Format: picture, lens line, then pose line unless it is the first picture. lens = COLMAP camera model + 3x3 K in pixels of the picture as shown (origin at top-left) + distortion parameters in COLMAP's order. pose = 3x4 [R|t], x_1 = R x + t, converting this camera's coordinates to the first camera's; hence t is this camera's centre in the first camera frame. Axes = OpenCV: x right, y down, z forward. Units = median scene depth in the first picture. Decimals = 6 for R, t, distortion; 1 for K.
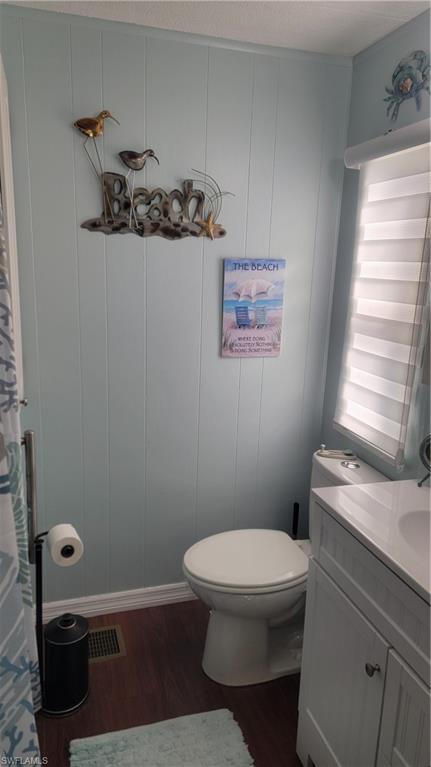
lens RADIAL K [[532.7, 0, 215.5], [0, 532.7, 383.5], [0, 0, 1]] dist [0.096737, -0.085872]
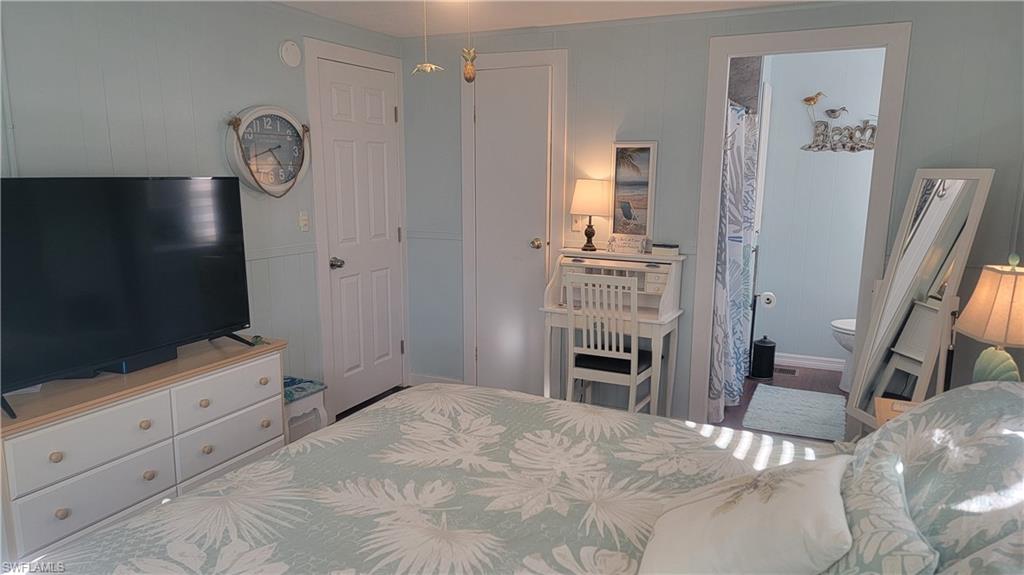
lens RADIAL K [[711.1, 0, 508.4], [0, 711.1, 291.9], [0, 0, 1]] dist [0.096737, -0.085872]
pose [[0.731943, 0.087525, -0.675720, 0.796972], [-0.144583, 0.989082, -0.028498, 0.455434], [0.665849, 0.118557, 0.736607, -1.591831]]
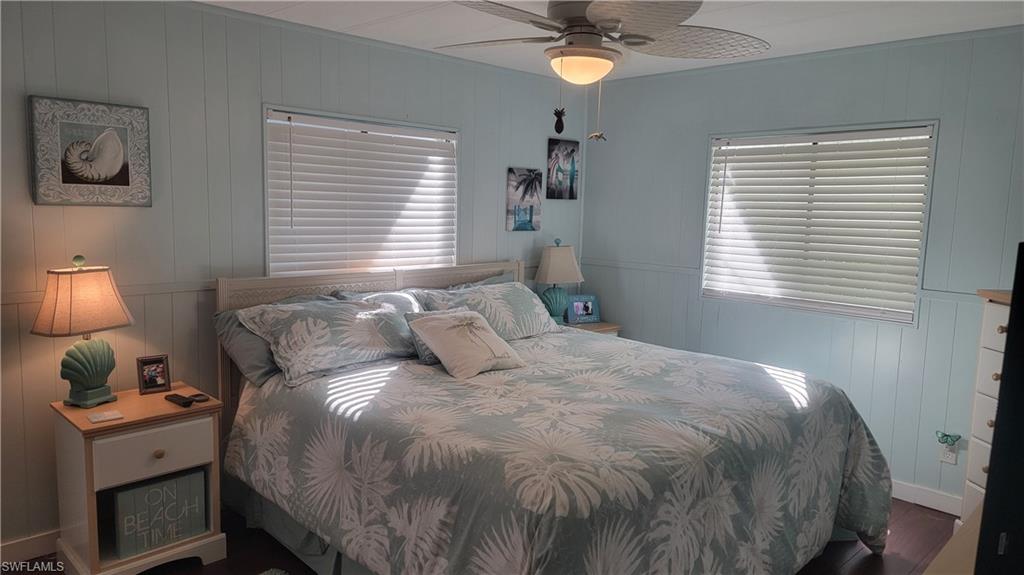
lens RADIAL K [[711.1, 0, 508.4], [0, 711.1, 291.9], [0, 0, 1]] dist [0.096737, -0.085872]
pose [[-0.463446, -0.151163, 0.873136, -3.301603], [0.160446, 0.954741, 0.250453, -0.366703], [-0.871478, 0.256163, -0.418218, 1.395254]]
